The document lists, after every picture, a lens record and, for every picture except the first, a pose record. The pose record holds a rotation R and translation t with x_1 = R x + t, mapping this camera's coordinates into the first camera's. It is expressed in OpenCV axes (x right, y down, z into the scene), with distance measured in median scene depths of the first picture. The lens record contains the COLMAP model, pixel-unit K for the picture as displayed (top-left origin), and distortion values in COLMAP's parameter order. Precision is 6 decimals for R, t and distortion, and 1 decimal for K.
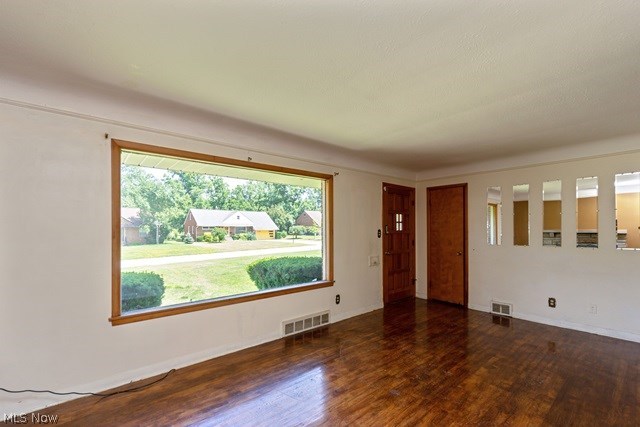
lens RADIAL K [[277.8, 0, 319.5], [0, 277.8, 226.1], [0, 0, 1]] dist [0.000519, 0.000120]
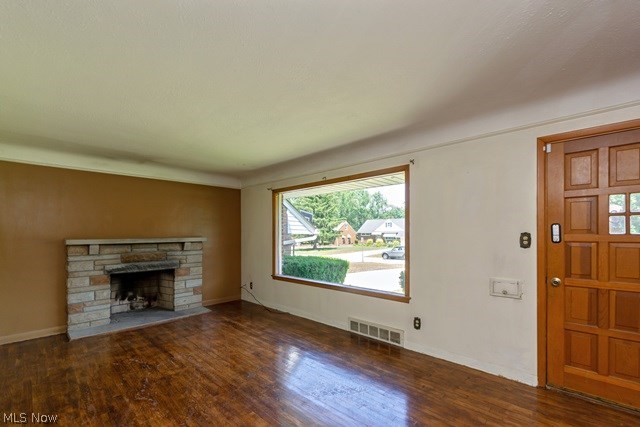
lens RADIAL K [[284.0, 0, 317.2], [0, 284.0, 230.8], [0, 0, 1]] dist [0.001576, 0.000077]
pose [[0.097712, -0.002026, -0.995213, 0.862153], [0.020474, 0.999790, -0.000025, 0.001376], [0.995004, -0.020373, 0.097733, 0.682927]]
